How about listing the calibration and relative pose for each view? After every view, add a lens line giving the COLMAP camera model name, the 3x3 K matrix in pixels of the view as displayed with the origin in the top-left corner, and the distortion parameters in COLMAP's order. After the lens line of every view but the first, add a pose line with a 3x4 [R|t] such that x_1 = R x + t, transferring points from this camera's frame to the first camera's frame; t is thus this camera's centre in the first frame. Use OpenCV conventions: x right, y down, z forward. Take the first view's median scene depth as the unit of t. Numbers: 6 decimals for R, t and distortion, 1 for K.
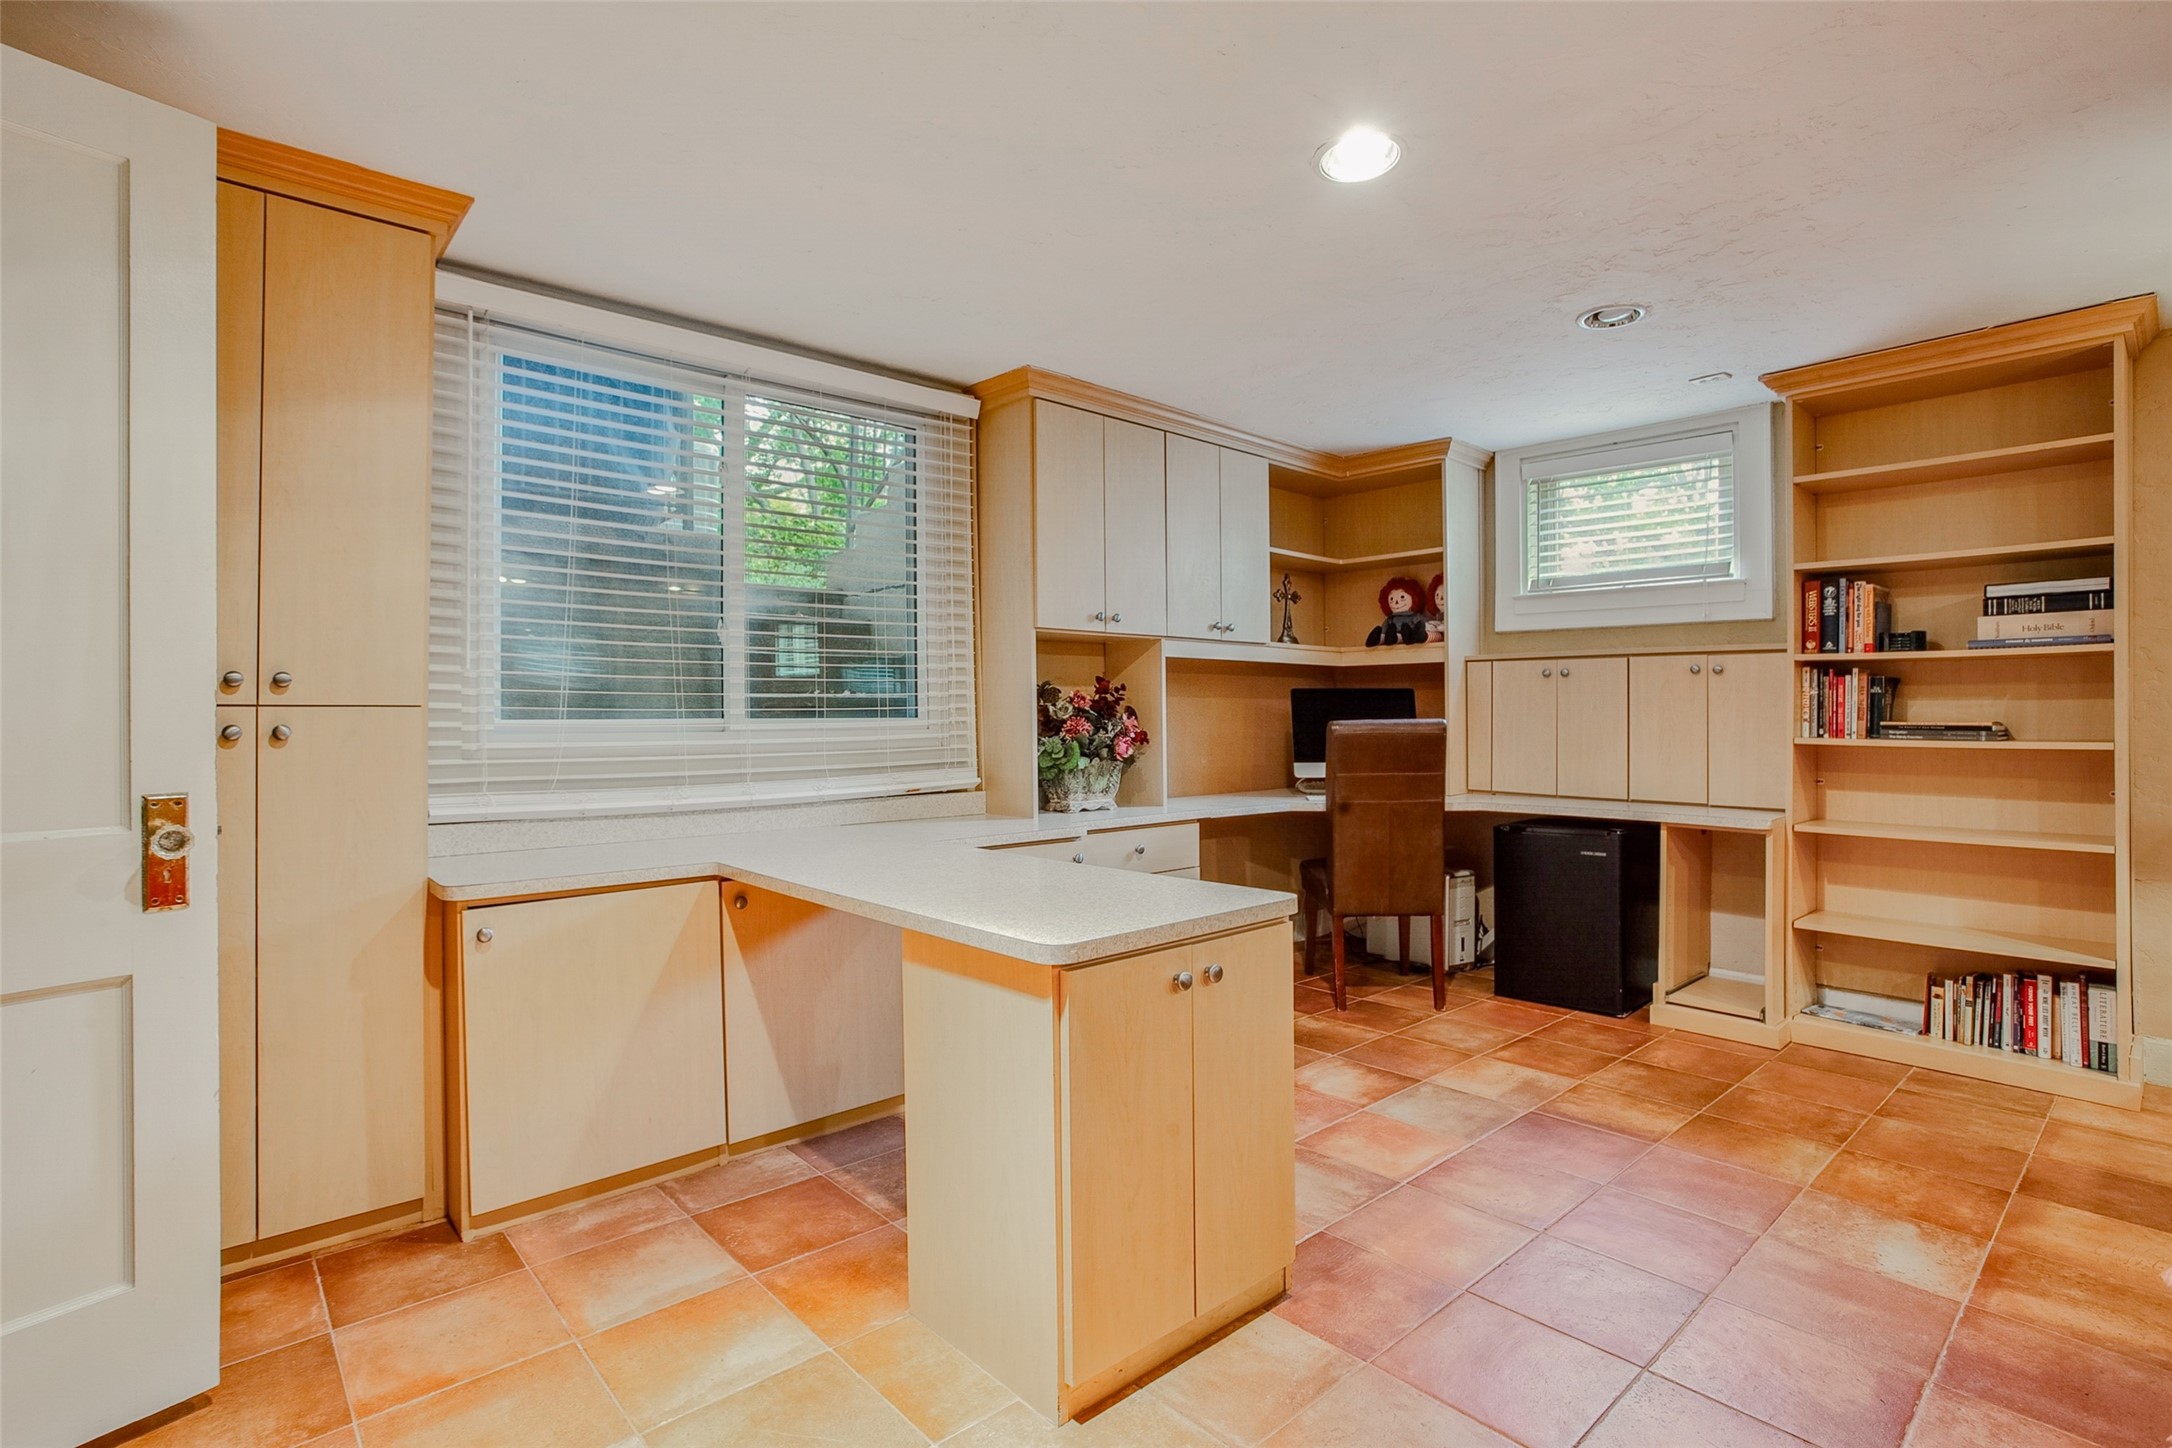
lens RADIAL K [[1038.4, 0, 1086.0], [0, 1038.4, 724.0], [0, 0, 1]] dist [-0.001701, -0.000042]
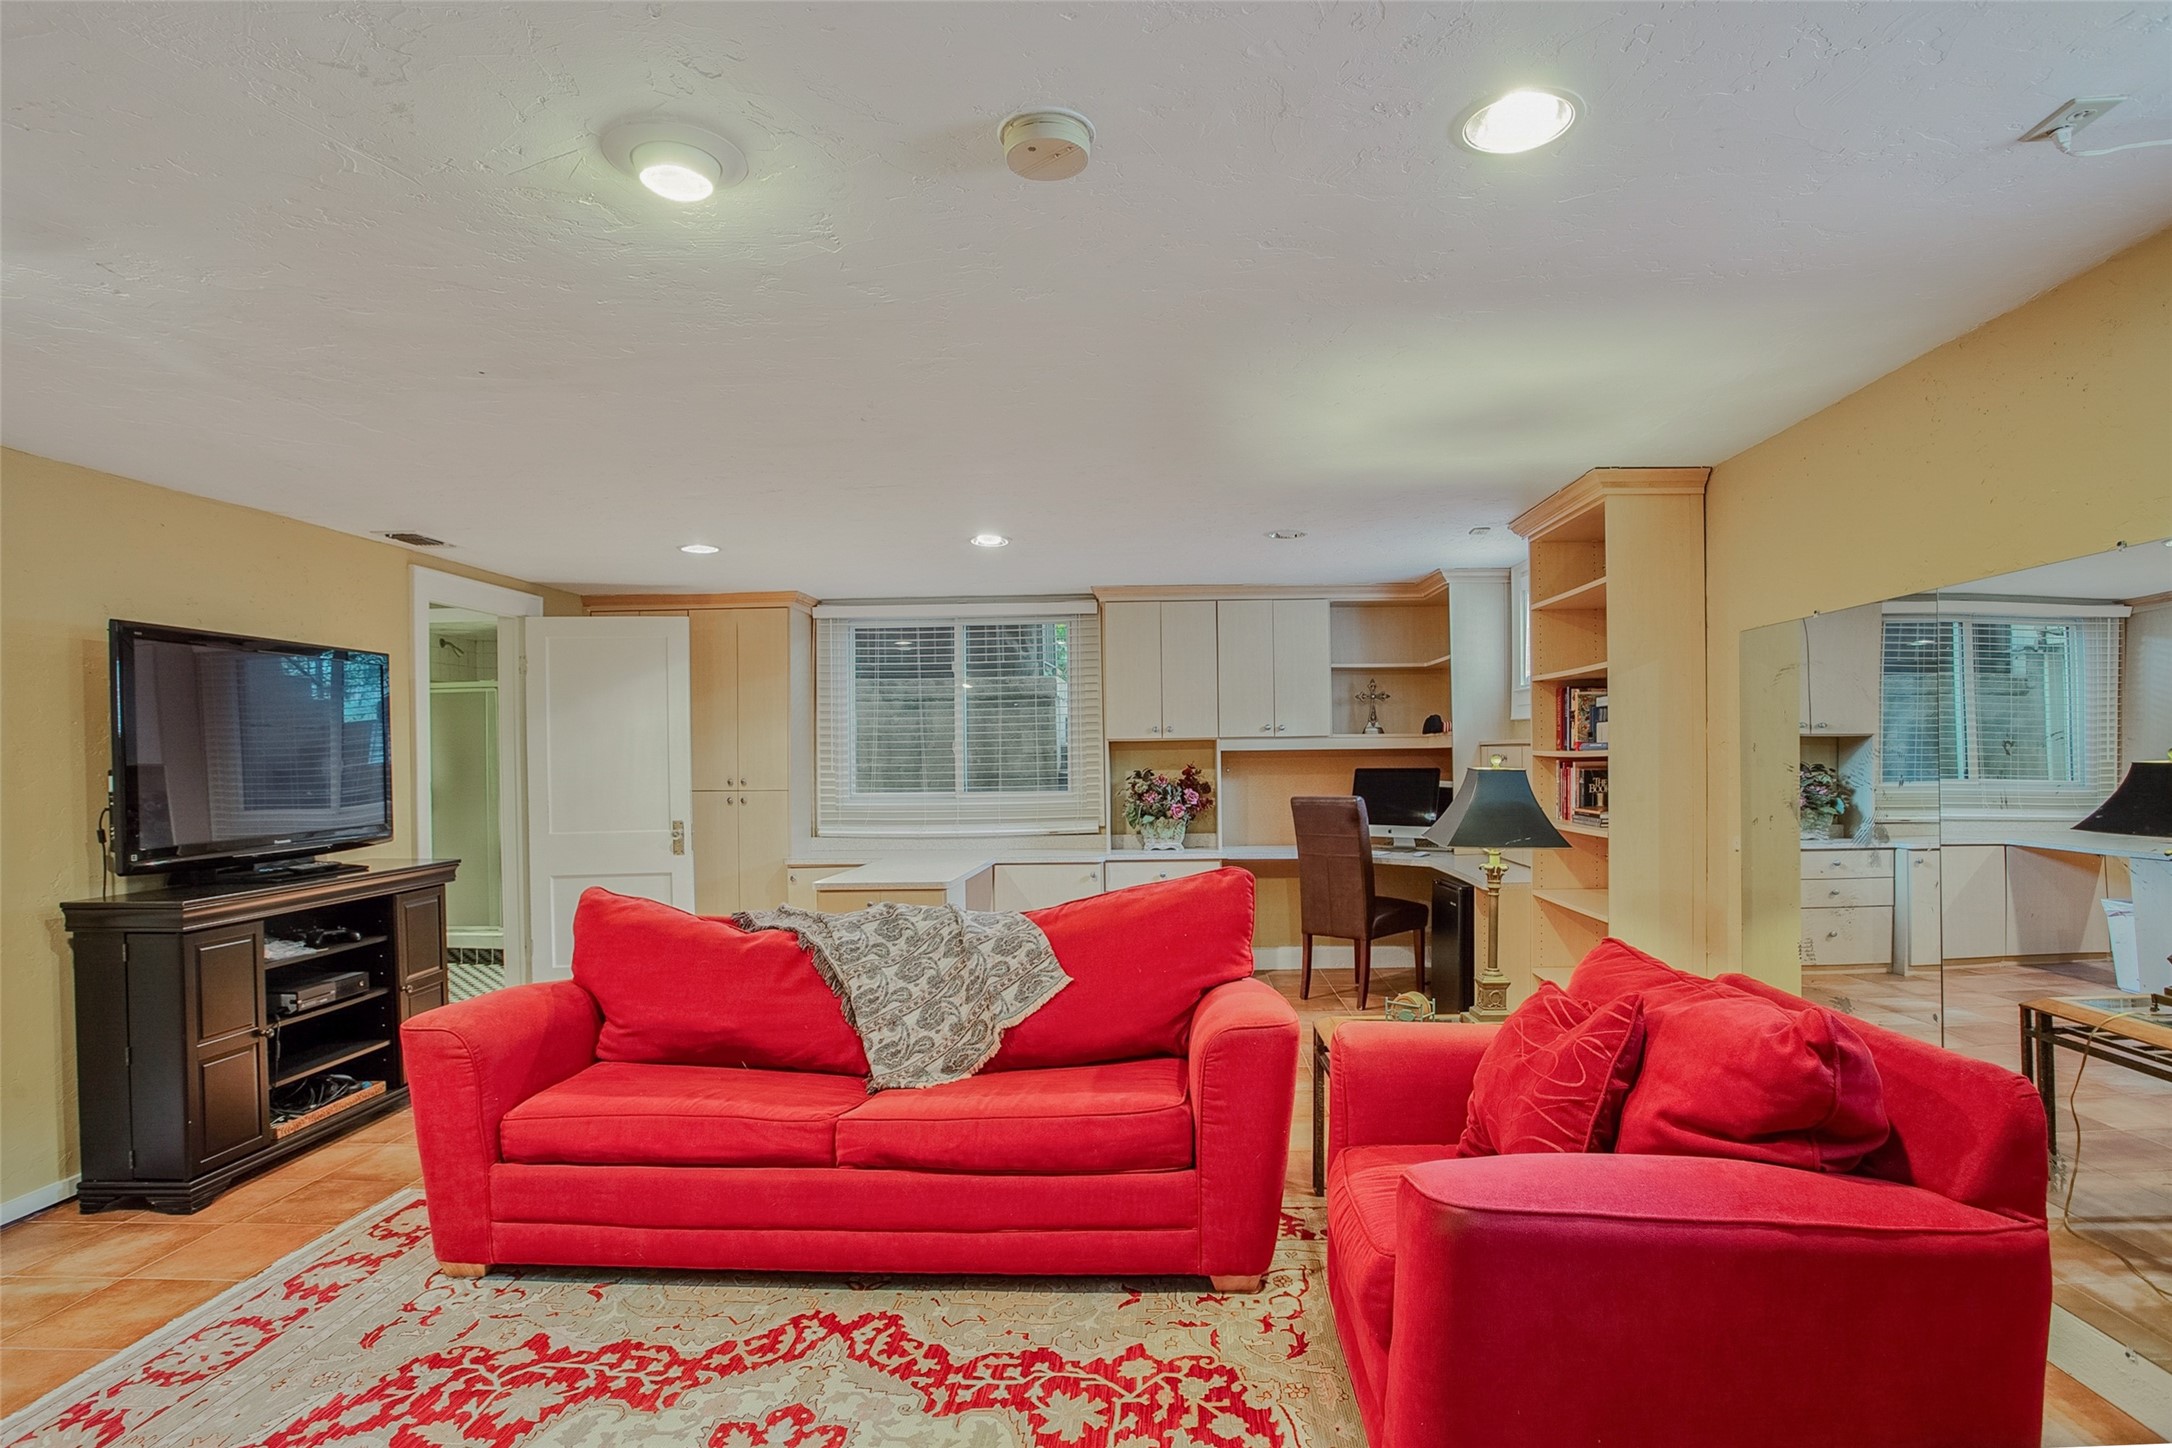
lens RADIAL K [[1080.2, 0, 1088.9], [0, 1080.2, 768.5], [0, 0, 1]] dist [-0.001764, -0.000223]
pose [[0.692841, -0.002342, -0.721087, 1.298675], [0.005593, 0.999982, 0.002126, -0.053067], [0.721069, -0.005506, 0.692841, -0.267324]]
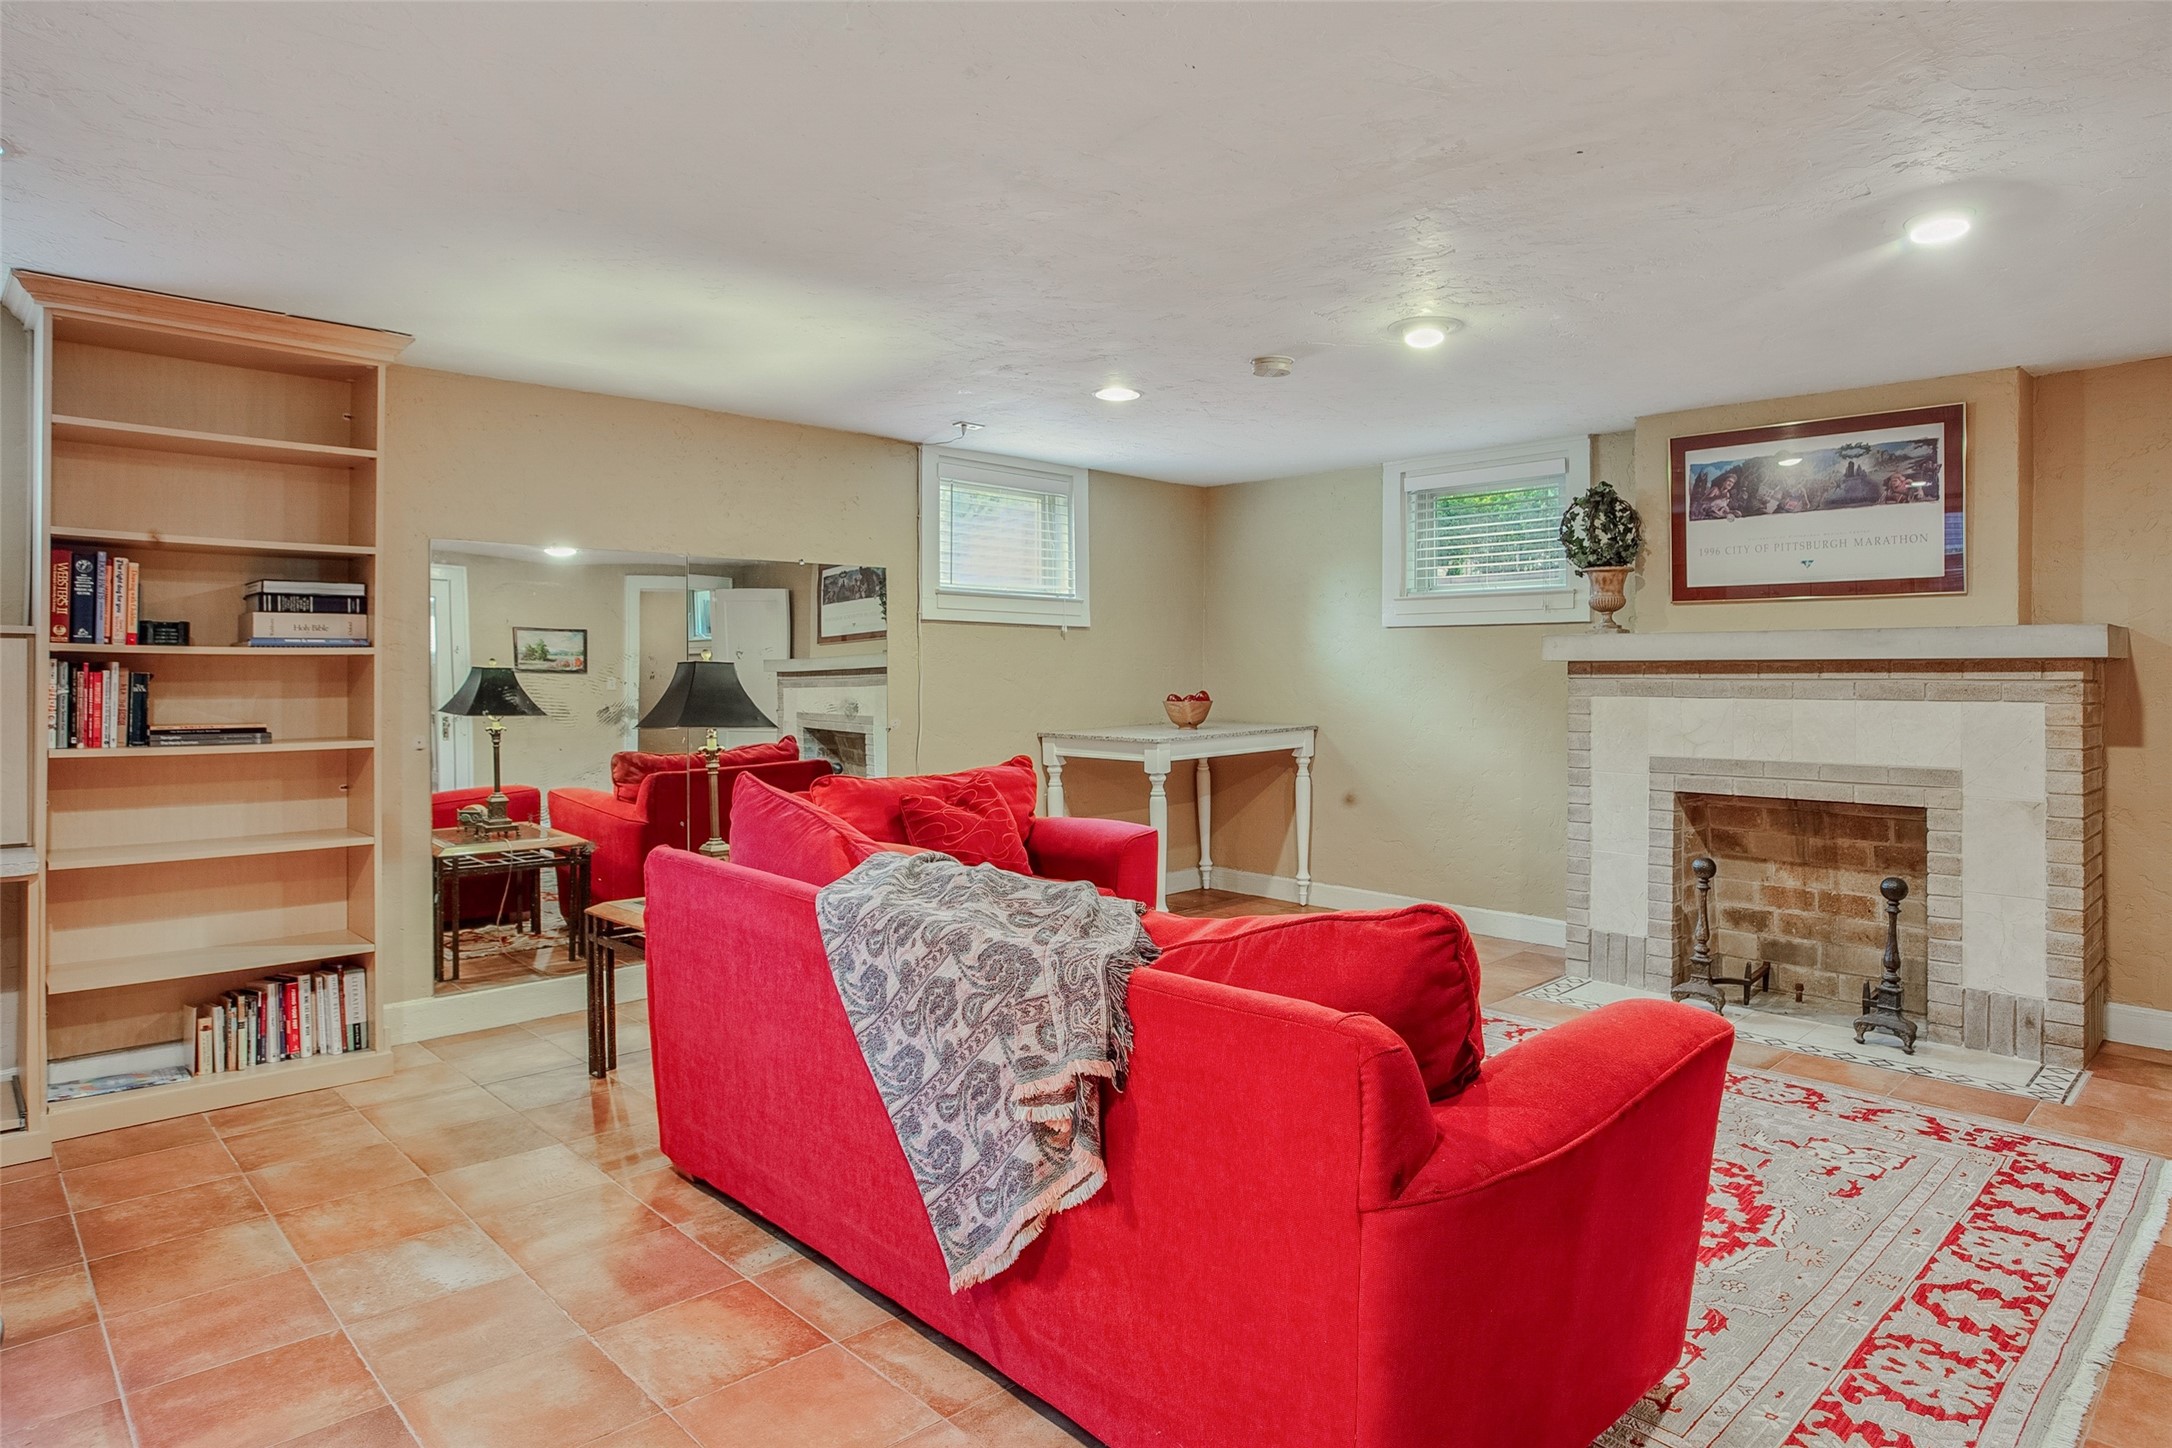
lens RADIAL K [[1239.7, 0, 1087.2], [0, 1239.7, 711.7], [0, 0, 1]] dist [-0.000605, -0.000372]
pose [[-0.014657, -0.027004, 0.999528, -0.264941], [0.010840, 0.999572, 0.027165, -0.034181], [-0.999834, 0.011233, -0.014358, 0.251877]]
